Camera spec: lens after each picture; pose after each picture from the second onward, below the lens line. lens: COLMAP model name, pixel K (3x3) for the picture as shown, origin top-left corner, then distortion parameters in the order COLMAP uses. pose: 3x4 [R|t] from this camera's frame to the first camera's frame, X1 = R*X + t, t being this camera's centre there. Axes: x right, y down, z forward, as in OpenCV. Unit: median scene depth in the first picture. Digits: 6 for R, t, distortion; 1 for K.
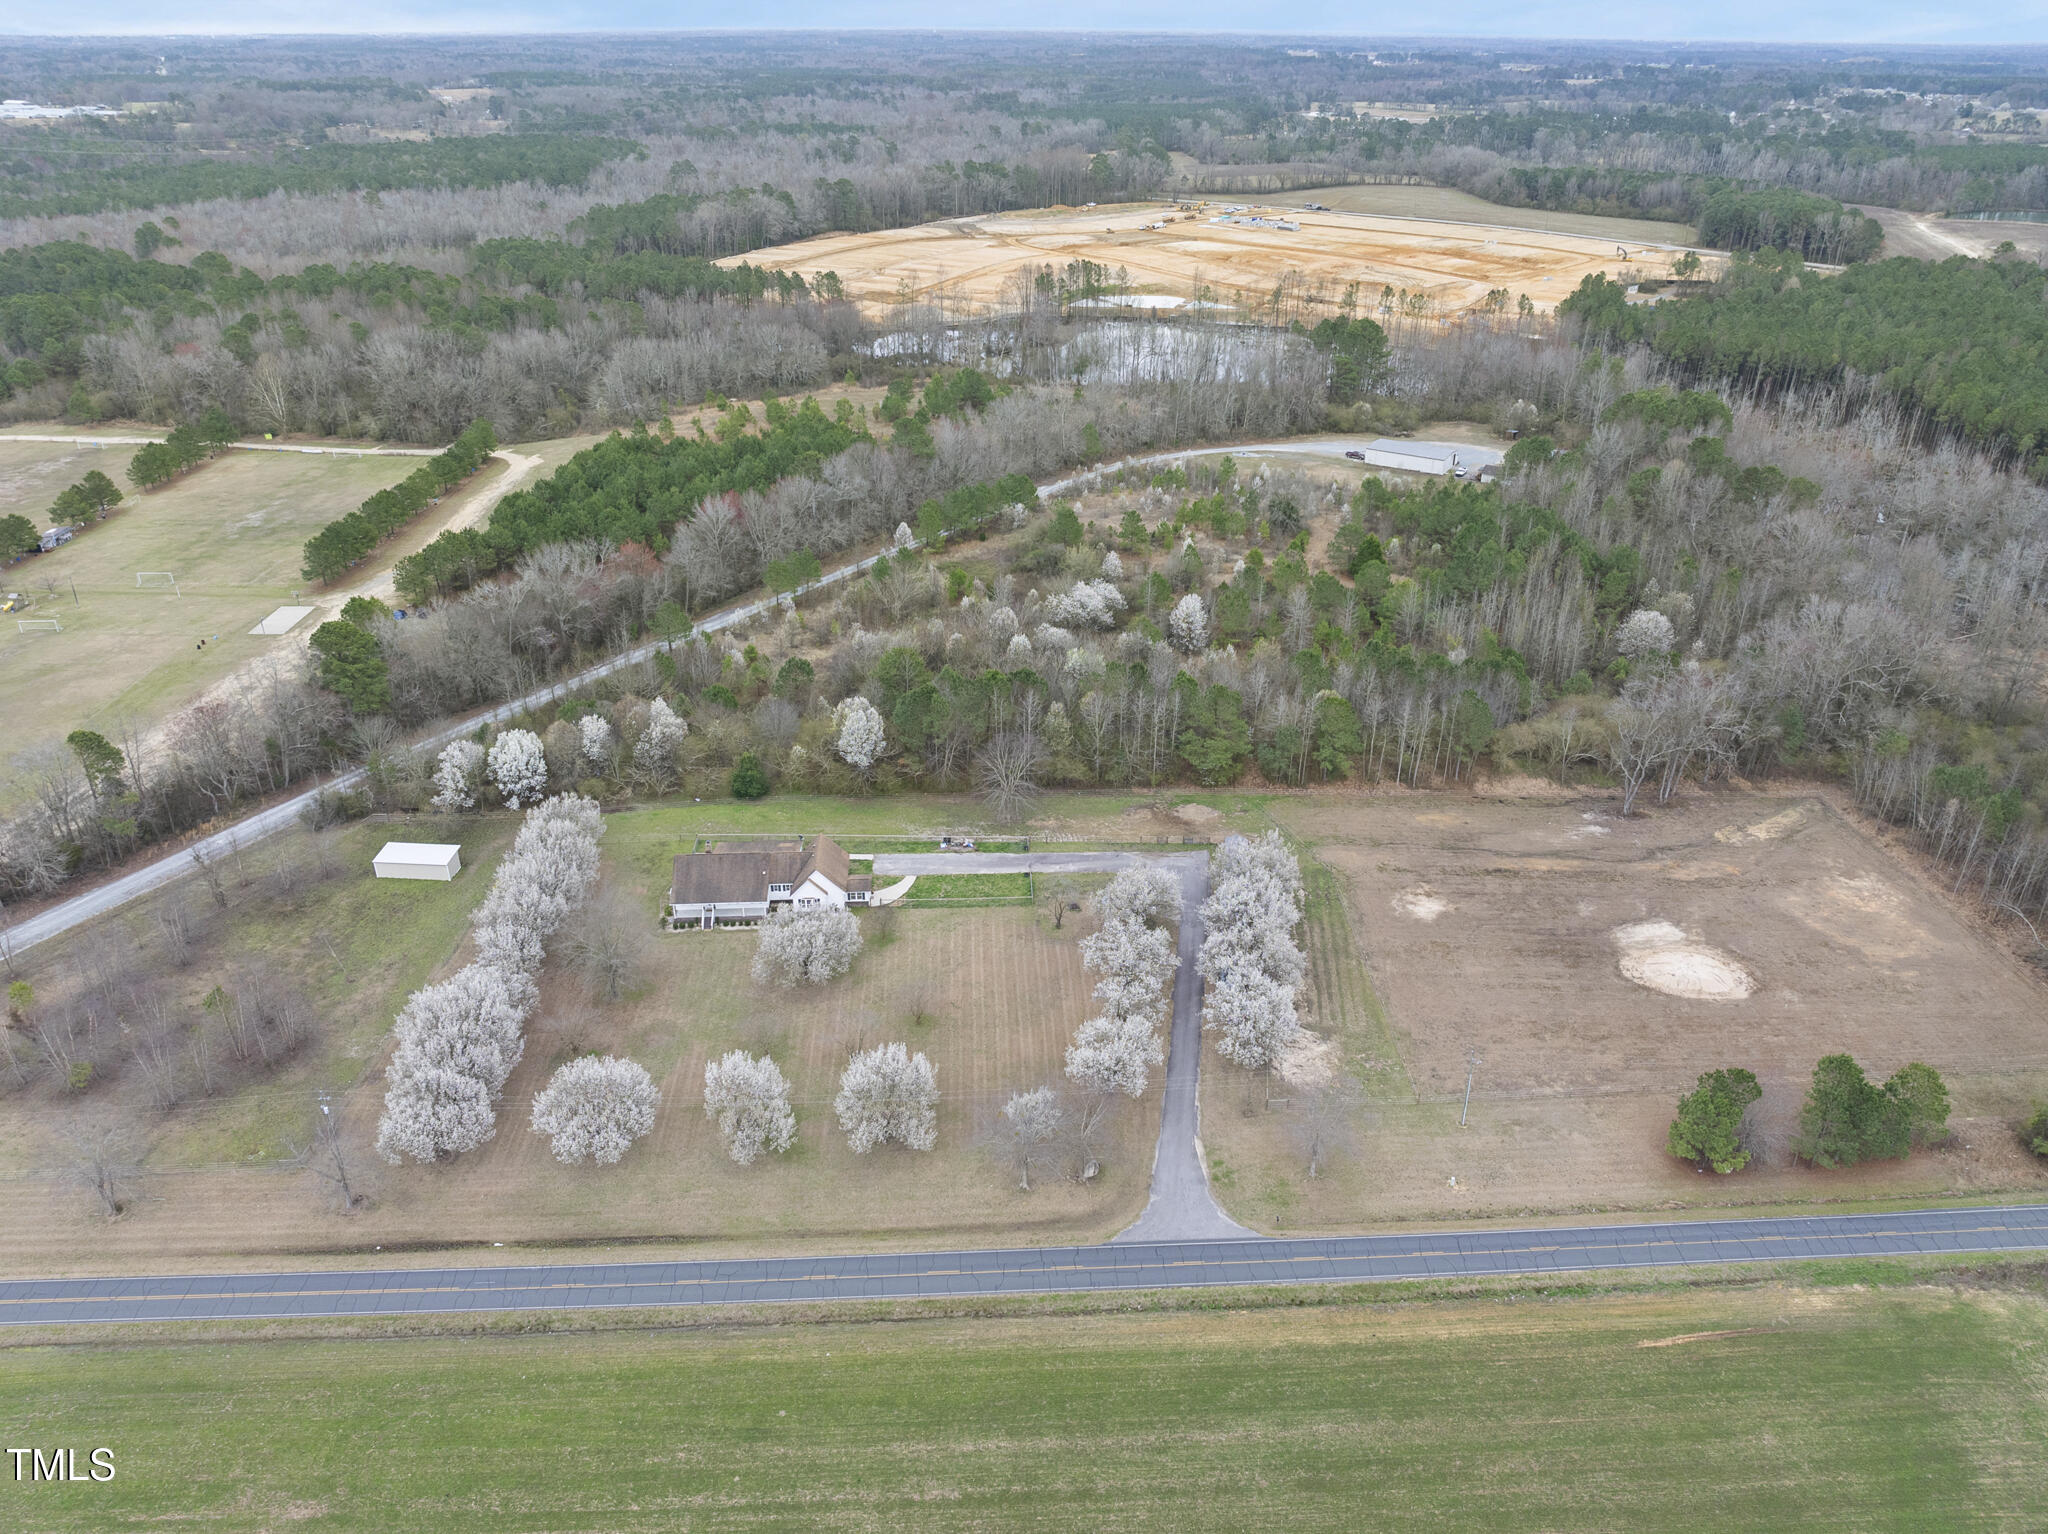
lens RADIAL K [[1434.2, 0, 1034.3], [0, 1434.2, 767.8], [0, 0, 1]] dist [-0.035434, -0.004736]
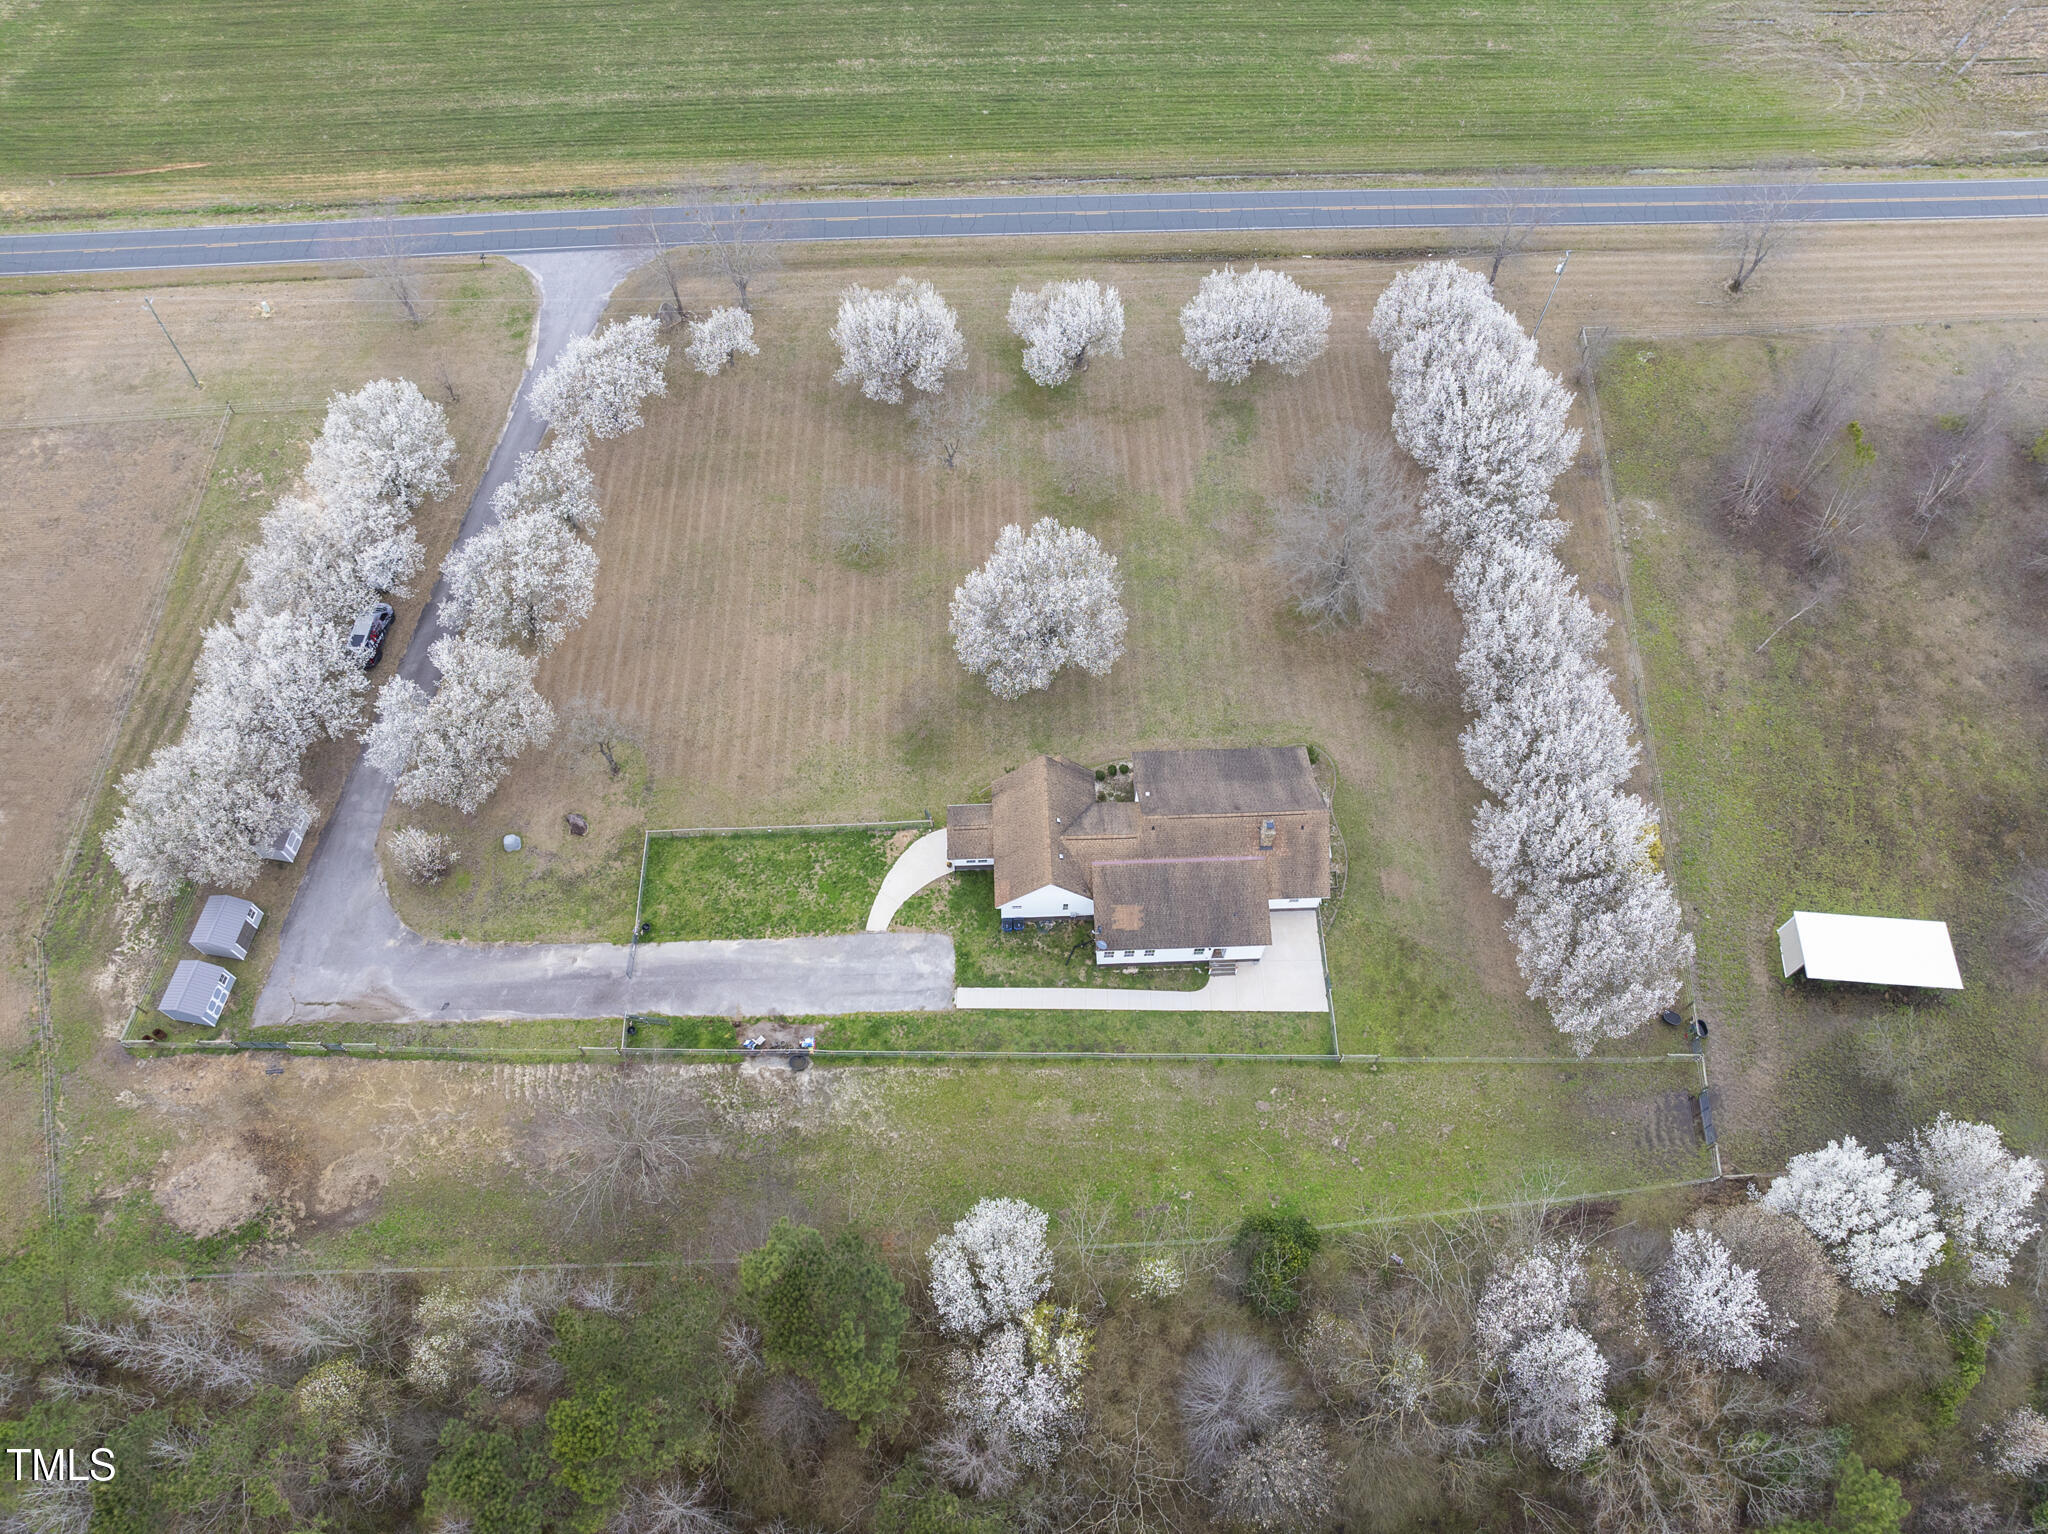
lens RADIAL K [[1435.7, 0, 1028.6], [0, 1435.7, 755.5], [0, 0, 1]] dist [-0.040985, 0.002048]
pose [[-0.999641, -0.026527, -0.003706, -0.135482], [-0.004486, 0.029408, 0.999557, -0.427167], [-0.026406, 0.999215, -0.029516, 0.950530]]
